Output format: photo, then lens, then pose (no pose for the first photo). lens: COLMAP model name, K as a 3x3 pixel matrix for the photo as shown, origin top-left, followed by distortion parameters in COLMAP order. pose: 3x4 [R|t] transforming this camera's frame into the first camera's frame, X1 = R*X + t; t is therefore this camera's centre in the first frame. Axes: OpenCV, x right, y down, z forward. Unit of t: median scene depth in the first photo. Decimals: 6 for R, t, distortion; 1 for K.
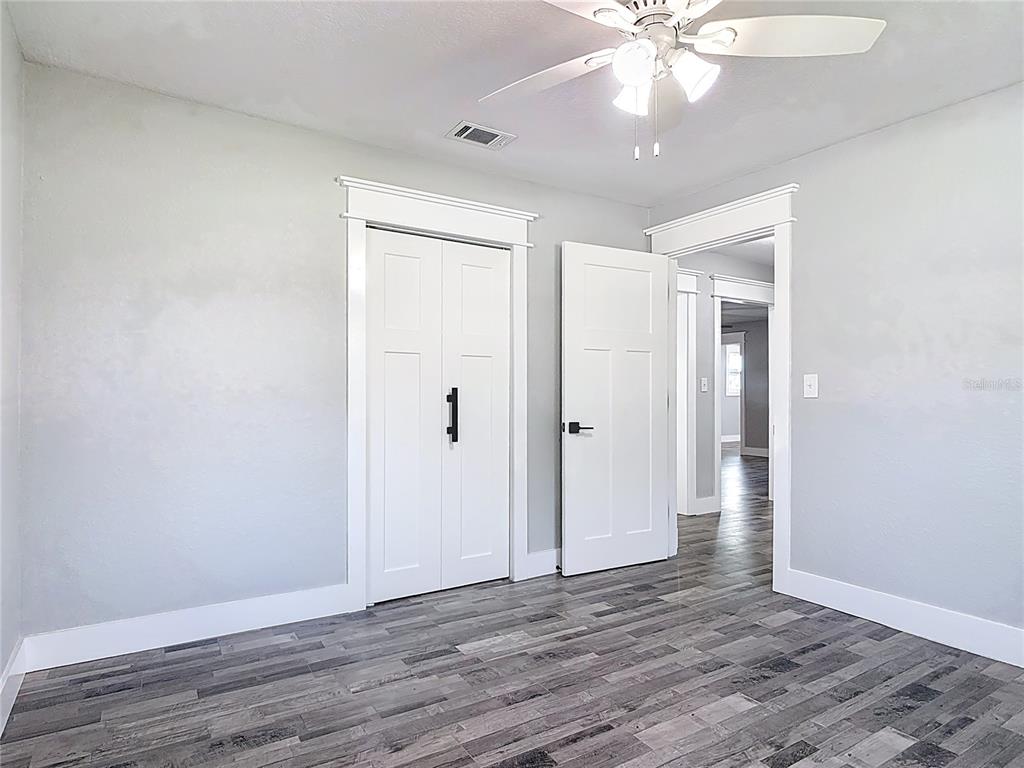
lens RADIAL K [[611.8, 0, 511.4], [0, 611.8, 386.0], [0, 0, 1]] dist [-0.003841, 0.000877]
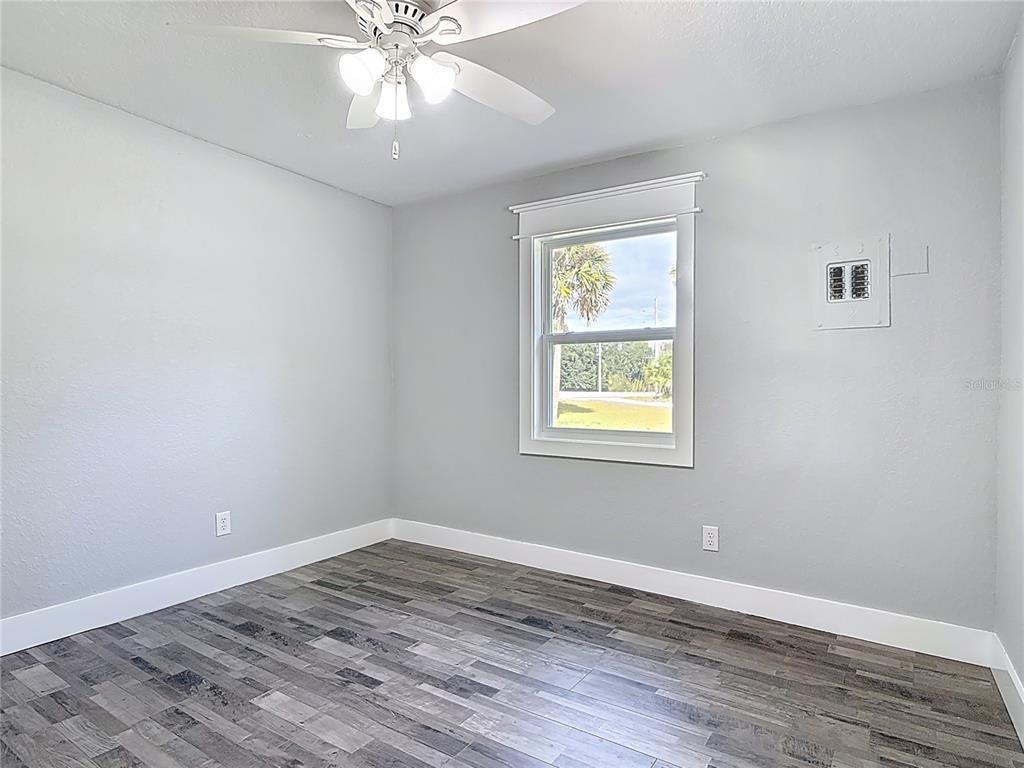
lens RADIAL K [[600.1, 0, 508.8], [0, 600.1, 387.4], [0, 0, 1]] dist [-0.015470, 0.002559]
pose [[-0.427889, -0.008179, 0.903794, -0.550576], [-0.012209, 0.999920, 0.003269, 0.005403], [-0.903749, -0.009636, -0.427954, 0.900340]]
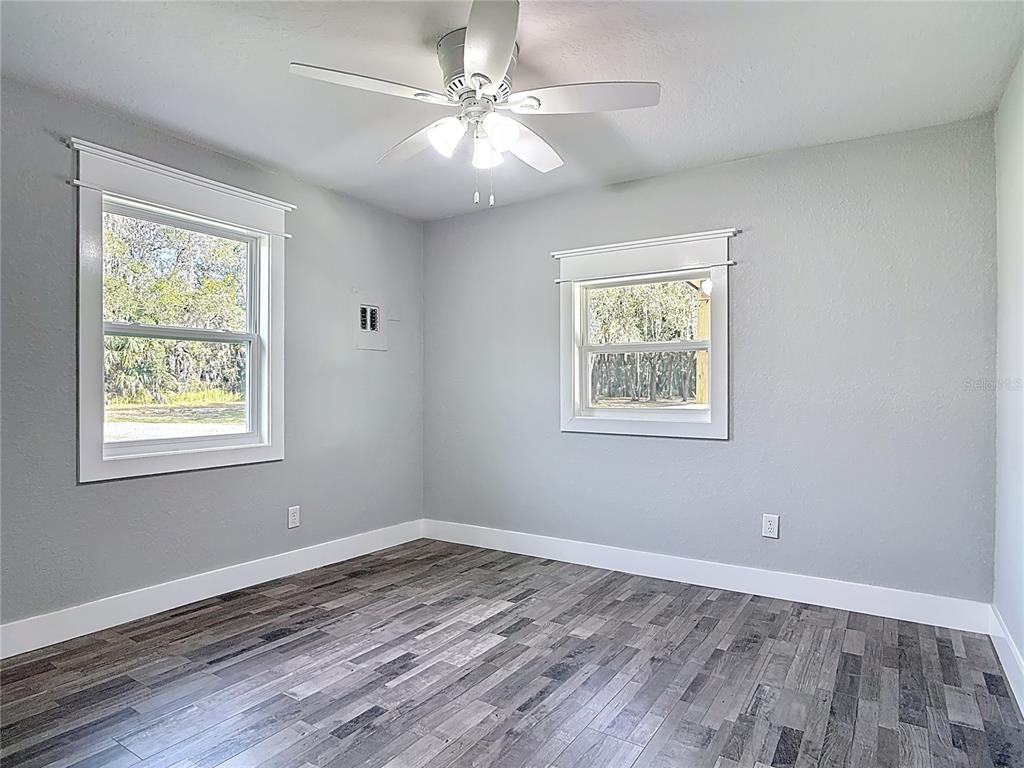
lens RADIAL K [[600.2, 0, 512.0], [0, 600.2, 384.0], [0, 0, 1]] dist [-0.005916, 0.003906]
pose [[-0.899014, -0.008413, -0.437838, 0.496391], [-0.004457, 0.999939, -0.010063, 0.003553], [0.437896, -0.007095, -0.898998, 1.511605]]
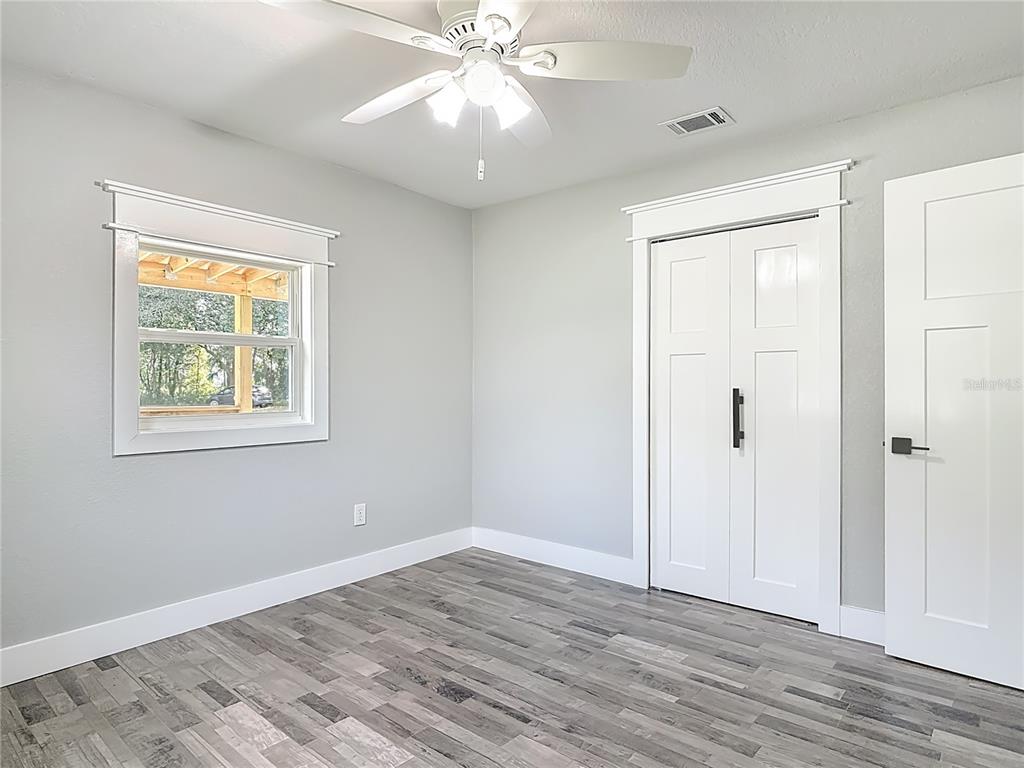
lens RADIAL K [[600.2, 0, 512.0], [0, 600.2, 384.0], [0, 0, 1]] dist [-0.005916, 0.003906]
pose [[0.303315, -0.009315, -0.952845, 0.874622], [0.007013, 0.999947, -0.007543, -0.000404], [0.952864, -0.004395, 0.303365, 0.526791]]
